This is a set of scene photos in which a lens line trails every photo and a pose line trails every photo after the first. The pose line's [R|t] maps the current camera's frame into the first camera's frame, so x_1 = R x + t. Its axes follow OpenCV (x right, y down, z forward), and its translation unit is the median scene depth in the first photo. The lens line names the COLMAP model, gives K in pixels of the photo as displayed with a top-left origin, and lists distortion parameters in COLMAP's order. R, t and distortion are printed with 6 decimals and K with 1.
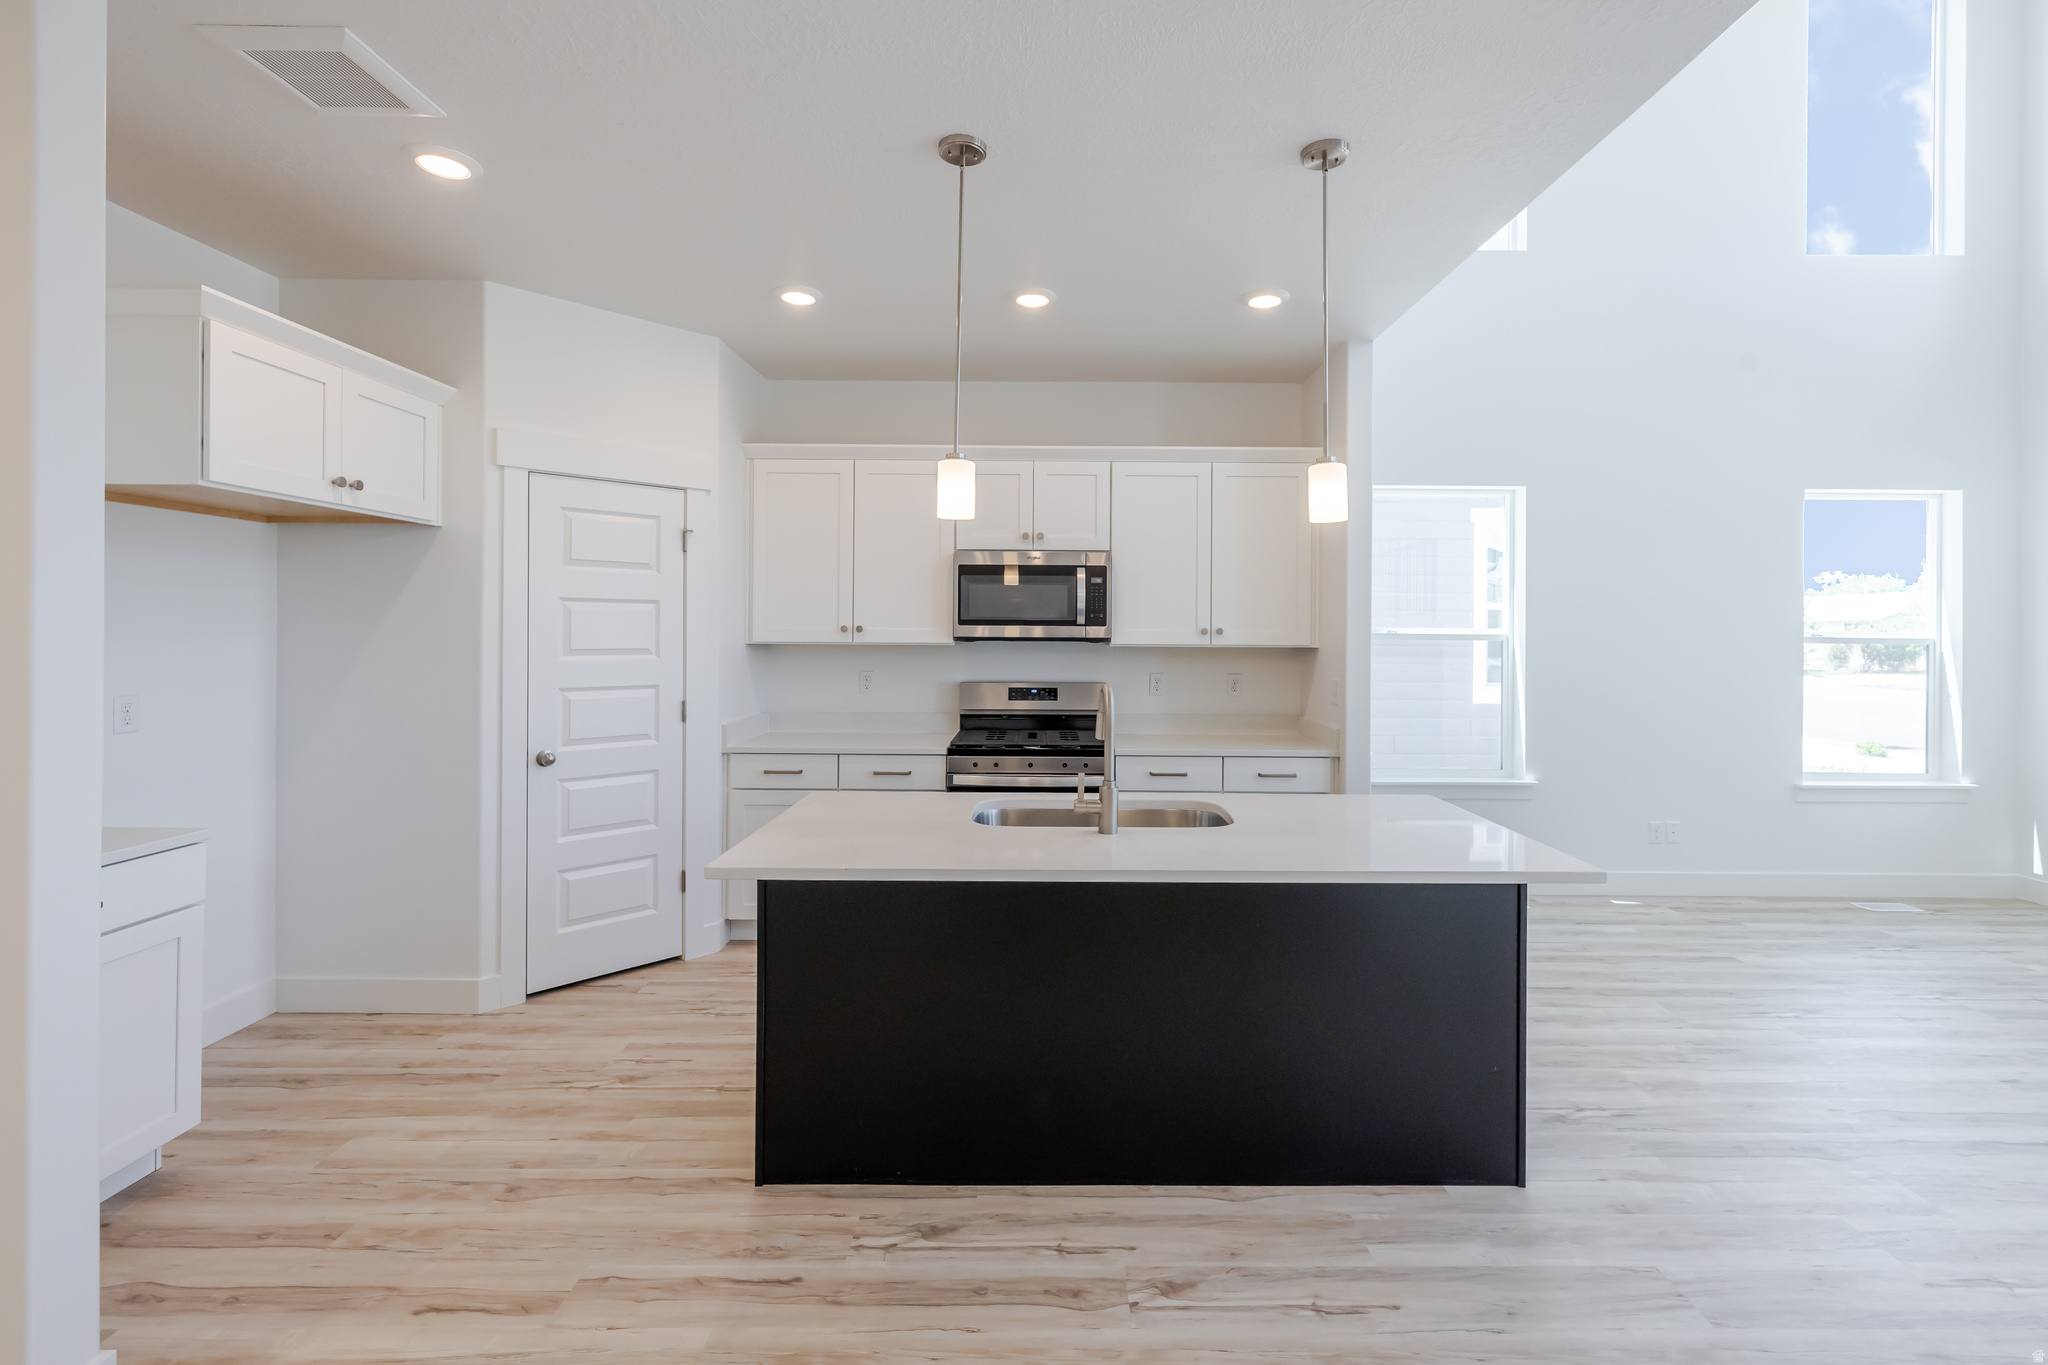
lens RADIAL K [[920.4, 0, 1057.7], [0, 920.4, 626.1], [0, 0, 1]] dist [0.003871, -0.000797]
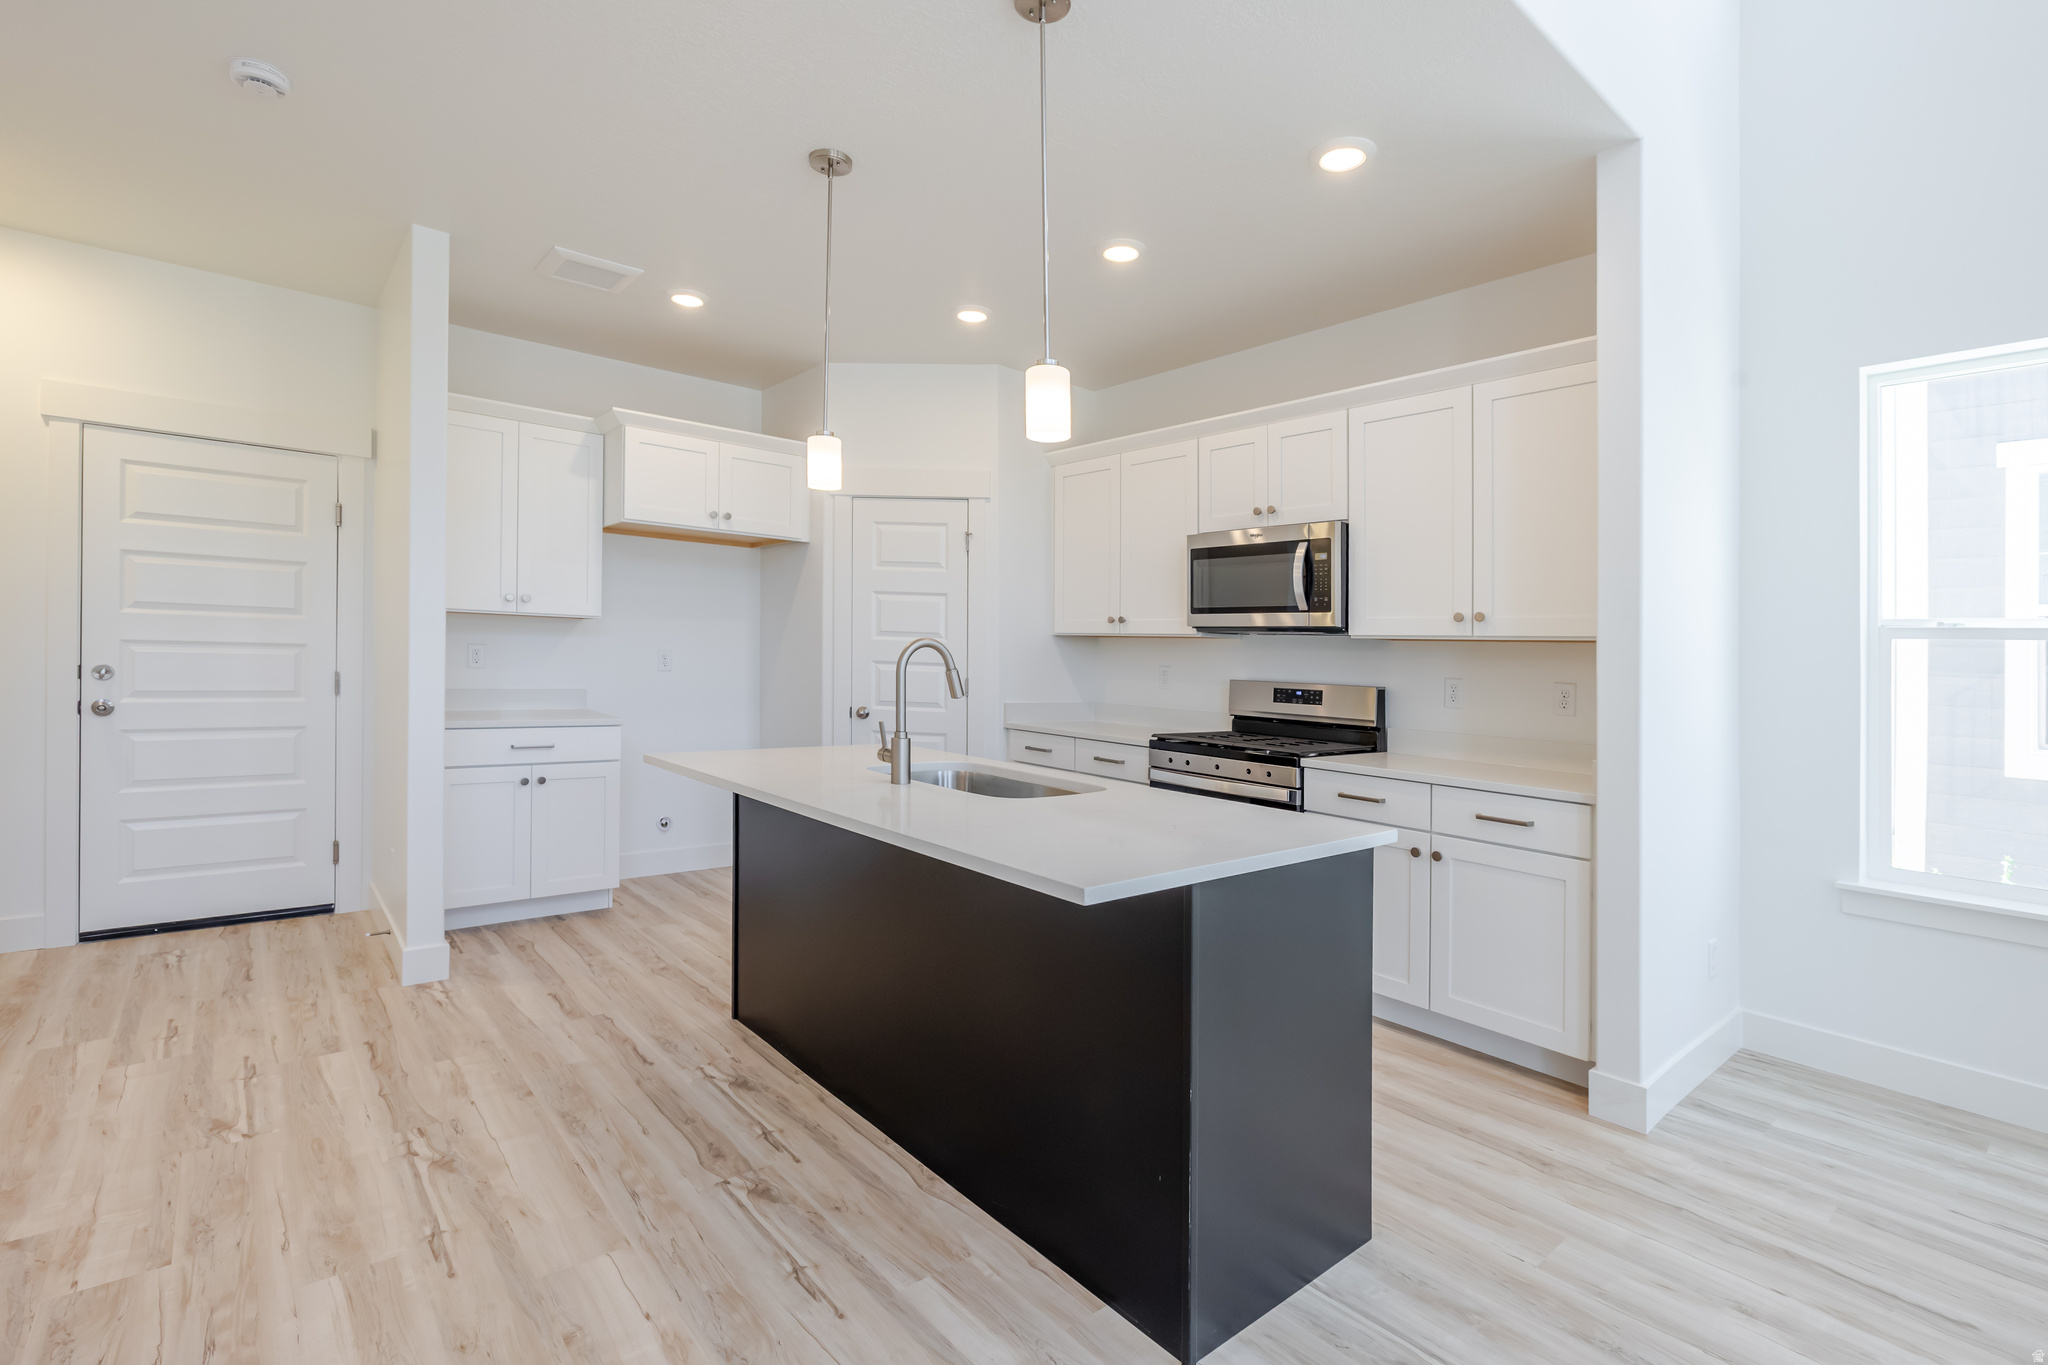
lens RADIAL K [[988.8, 0, 1047.8], [0, 988.8, 650.5], [0, 0, 1]] dist [0.003949, -0.001284]
pose [[0.620643, 0.007601, -0.784057, 0.725969], [-0.027957, 0.999532, -0.012440, 0.064735], [0.783595, 0.029641, 0.620565, 0.324735]]
